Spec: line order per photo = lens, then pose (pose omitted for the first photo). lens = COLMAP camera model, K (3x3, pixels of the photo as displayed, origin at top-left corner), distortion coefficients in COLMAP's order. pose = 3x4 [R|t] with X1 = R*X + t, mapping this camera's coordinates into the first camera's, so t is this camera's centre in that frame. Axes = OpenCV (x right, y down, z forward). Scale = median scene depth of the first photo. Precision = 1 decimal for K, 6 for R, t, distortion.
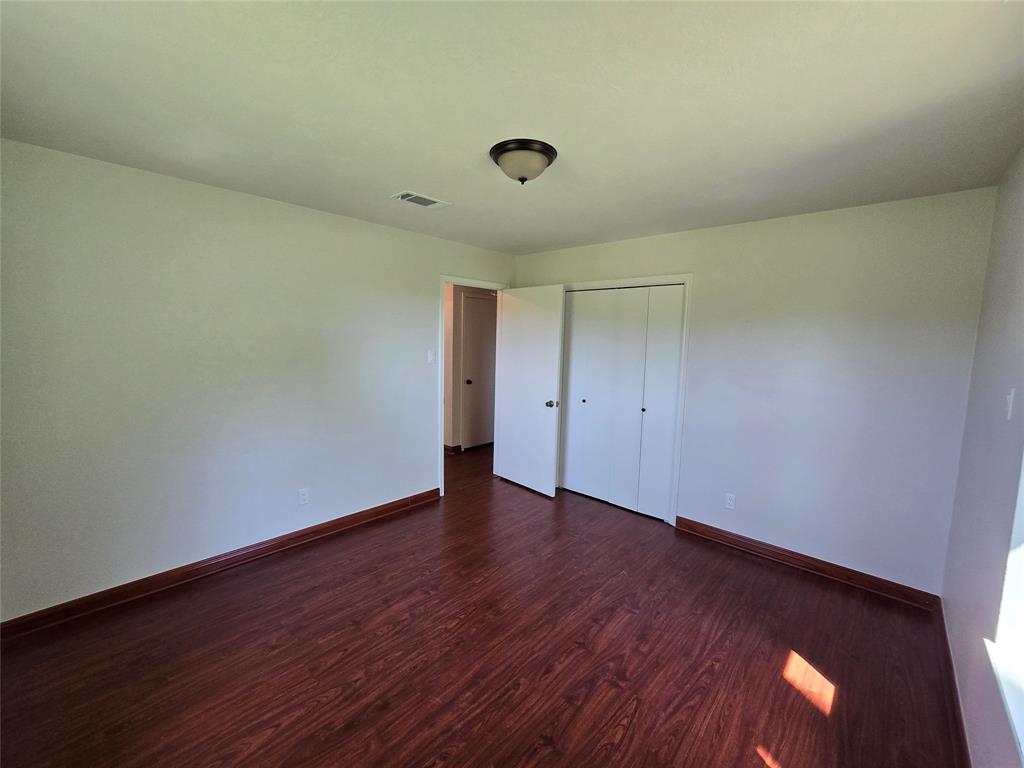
lens RADIAL K [[417.9, 0, 516.6], [0, 417.9, 379.5], [0, 0, 1]] dist [-0.001483, -0.000579]
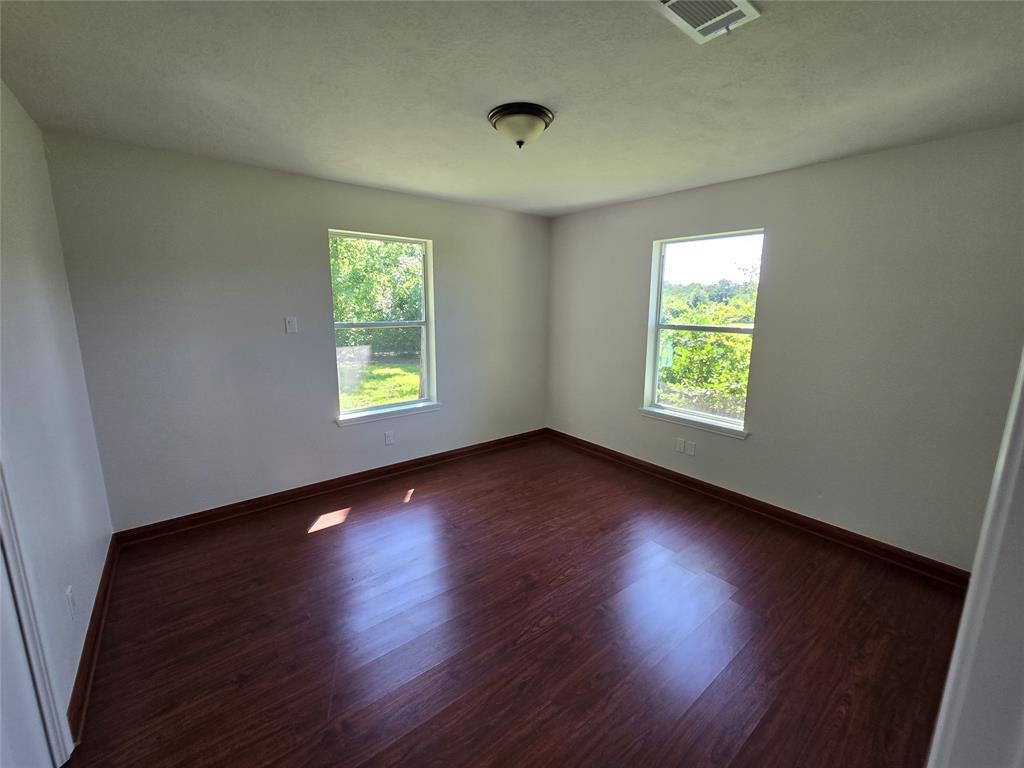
lens RADIAL K [[417.9, 0, 513.1], [0, 417.9, 382.3], [0, 0, 1]] dist [-0.001483, -0.000579]
pose [[-0.986483, -0.062163, 0.151613, -0.177913], [-0.017121, 0.959285, 0.281921, -0.224250], [-0.162965, 0.275515, -0.947383, 2.384093]]
